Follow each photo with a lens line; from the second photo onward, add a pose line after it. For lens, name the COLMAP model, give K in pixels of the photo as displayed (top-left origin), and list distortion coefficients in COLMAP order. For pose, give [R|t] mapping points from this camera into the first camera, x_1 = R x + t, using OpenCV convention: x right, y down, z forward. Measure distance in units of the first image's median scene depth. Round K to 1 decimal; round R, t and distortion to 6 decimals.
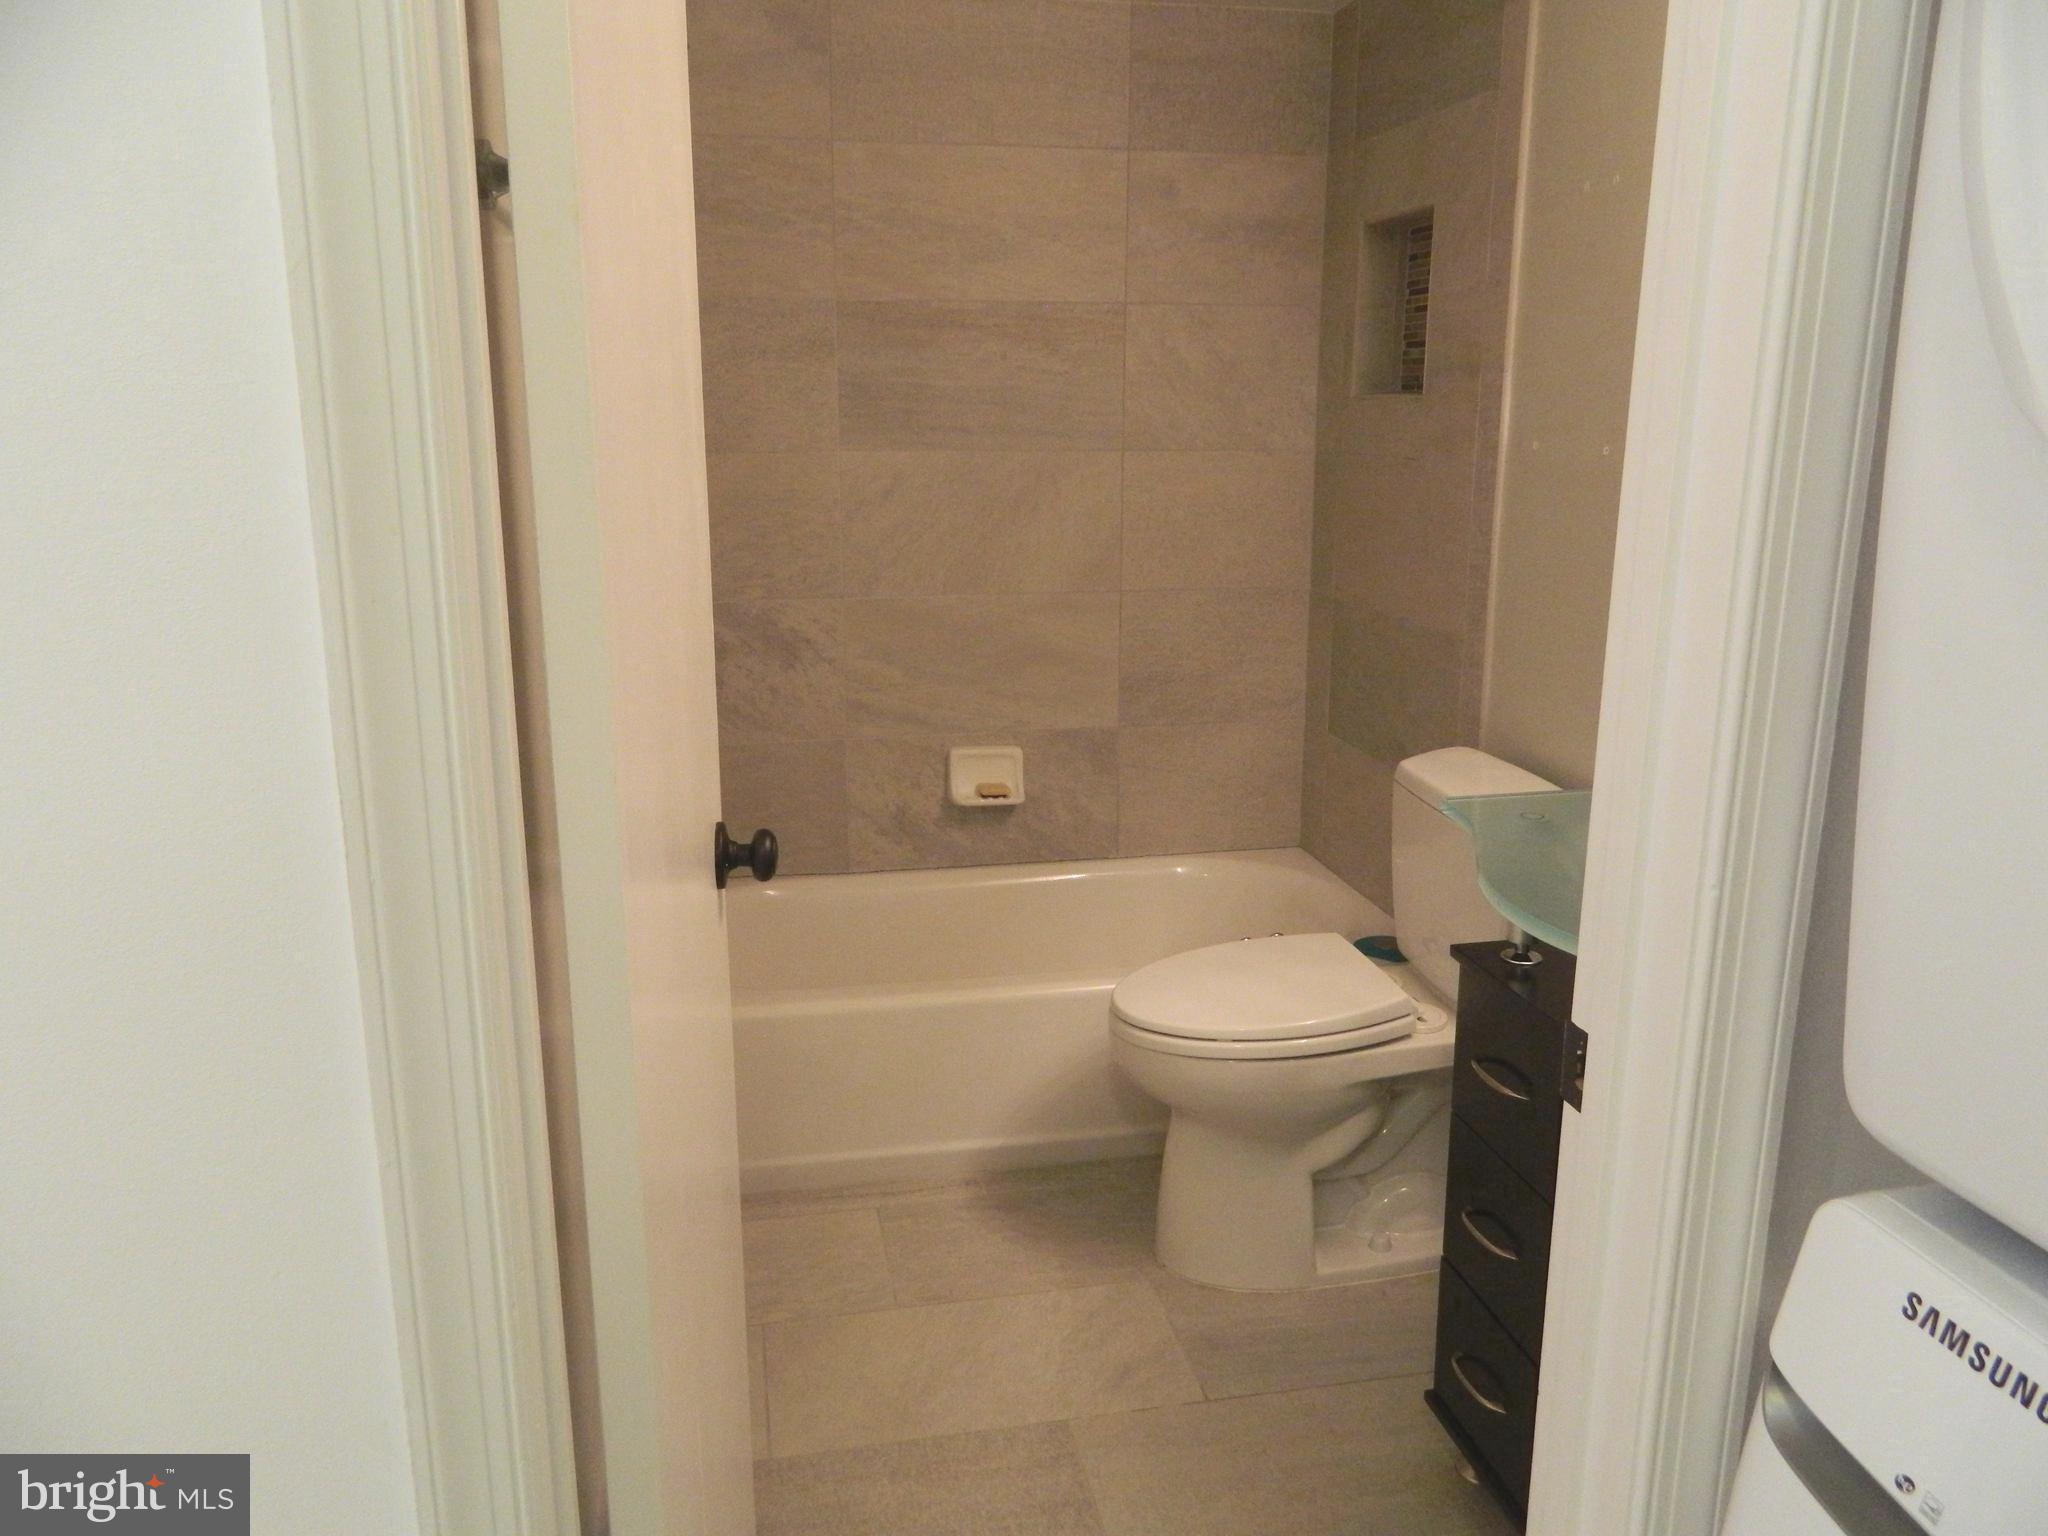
lens RADIAL K [[1513.0, 0, 1024.0], [0, 1513.0, 768.0], [0, 0, 1]] dist [0.002593, 0.000553]
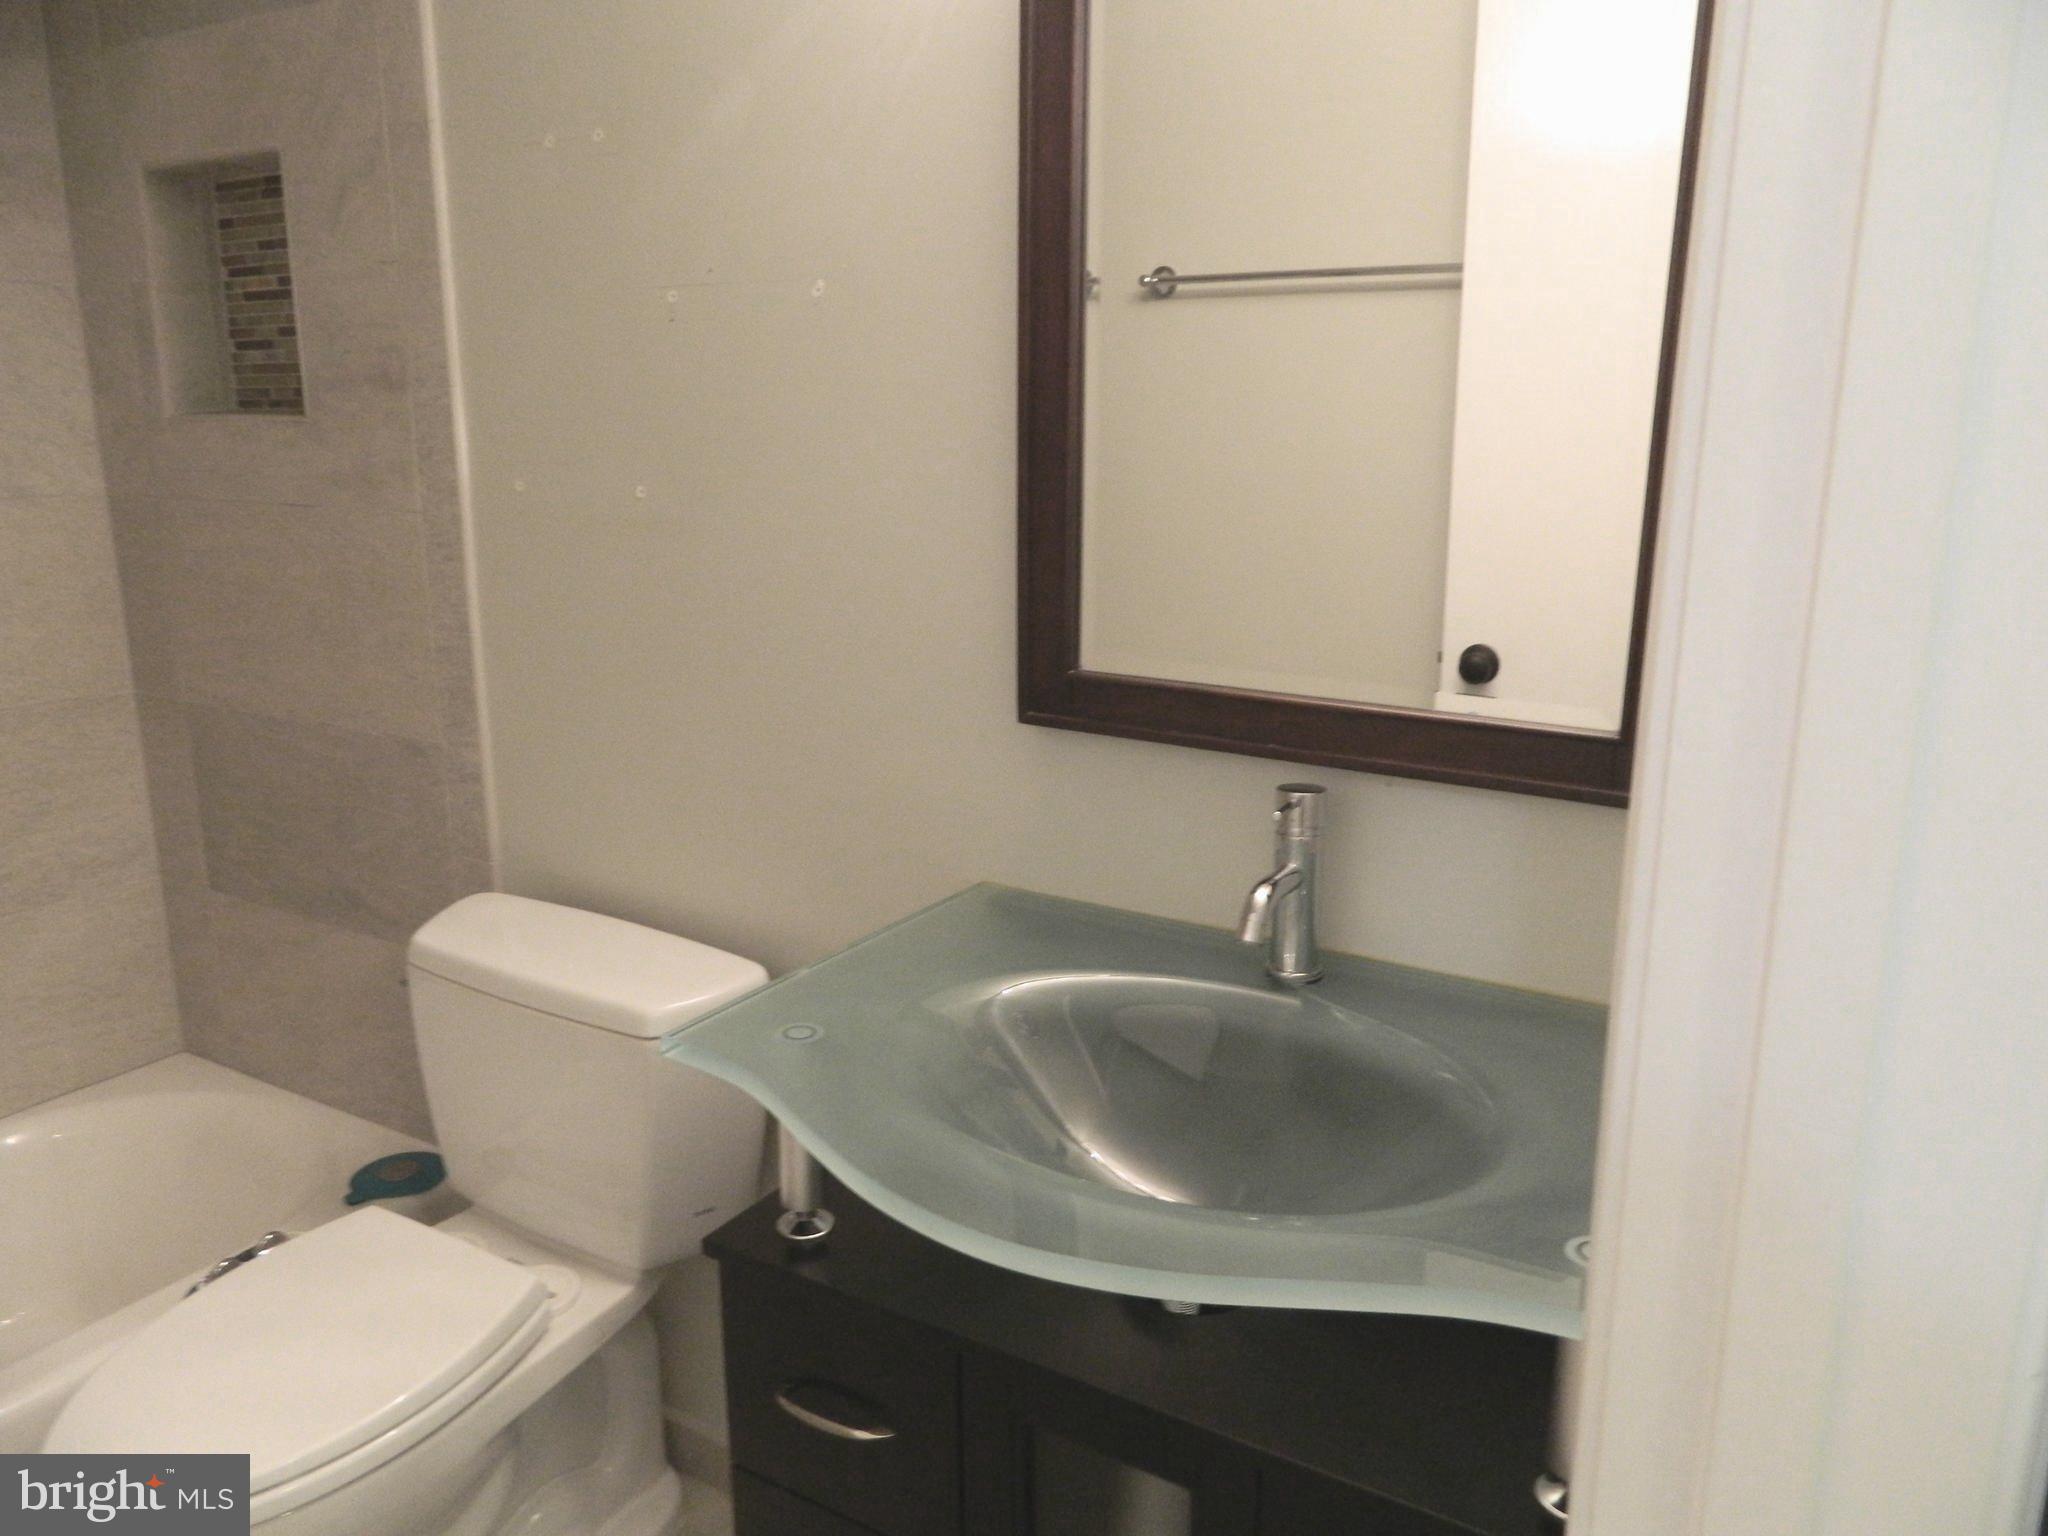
lens RADIAL K [[1420.3, 0, 1024.9], [0, 1420.3, 737.2], [0, 0, 1]] dist [0.003388, 0.001014]
pose [[0.652061, -0.164288, 0.740153, -0.035006], [0.175187, 0.982470, 0.063738, -0.078465], [-0.737649, 0.088104, 0.669411, 0.303705]]
